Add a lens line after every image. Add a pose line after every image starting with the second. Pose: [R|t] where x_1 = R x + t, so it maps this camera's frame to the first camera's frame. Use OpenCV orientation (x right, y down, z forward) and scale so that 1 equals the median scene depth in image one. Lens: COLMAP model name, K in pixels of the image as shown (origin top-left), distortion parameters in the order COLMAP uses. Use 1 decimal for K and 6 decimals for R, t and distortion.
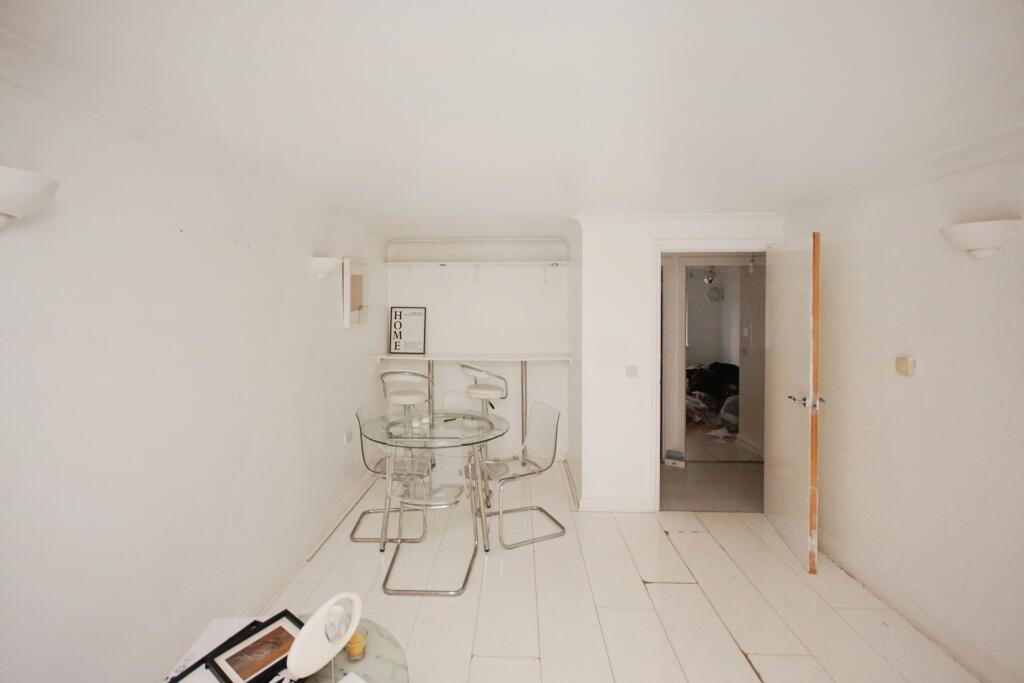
lens RADIAL K [[468.4, 0, 510.1], [0, 468.4, 320.6], [0, 0, 1]] dist [-0.001917, -0.000163]
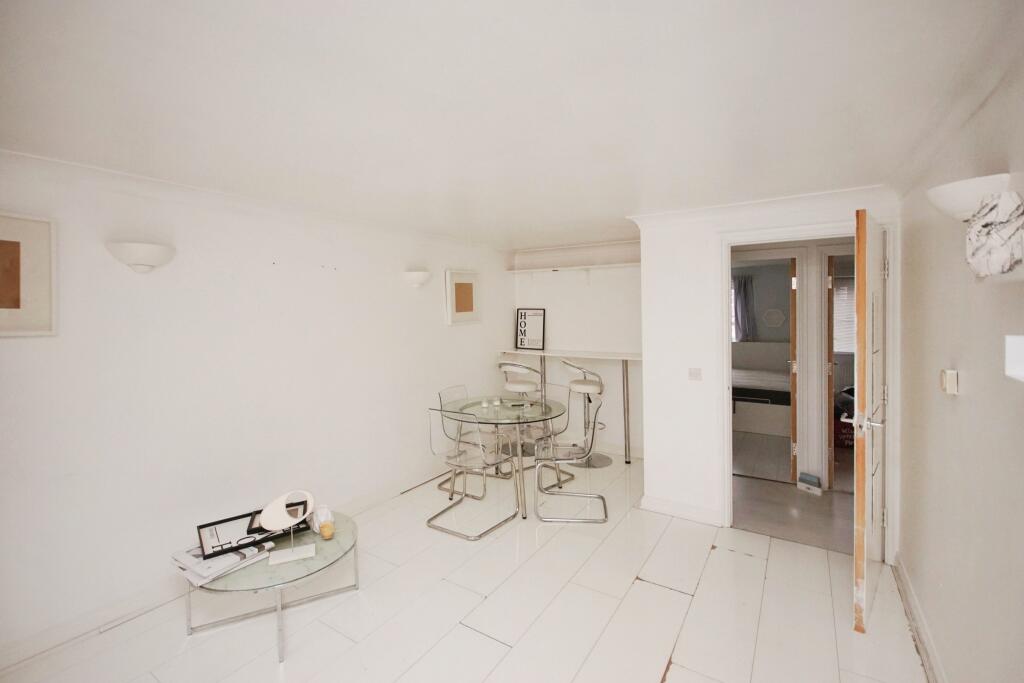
lens RADIAL K [[457.5, 0, 514.7], [0, 457.5, 334.5], [0, 0, 1]] dist [-0.000475, -0.004465]
pose [[0.859312, 0.019140, -0.511093, 0.339651], [-0.005416, 0.999584, 0.028326, 0.003213], [0.511423, -0.021573, 0.859059, 0.016001]]
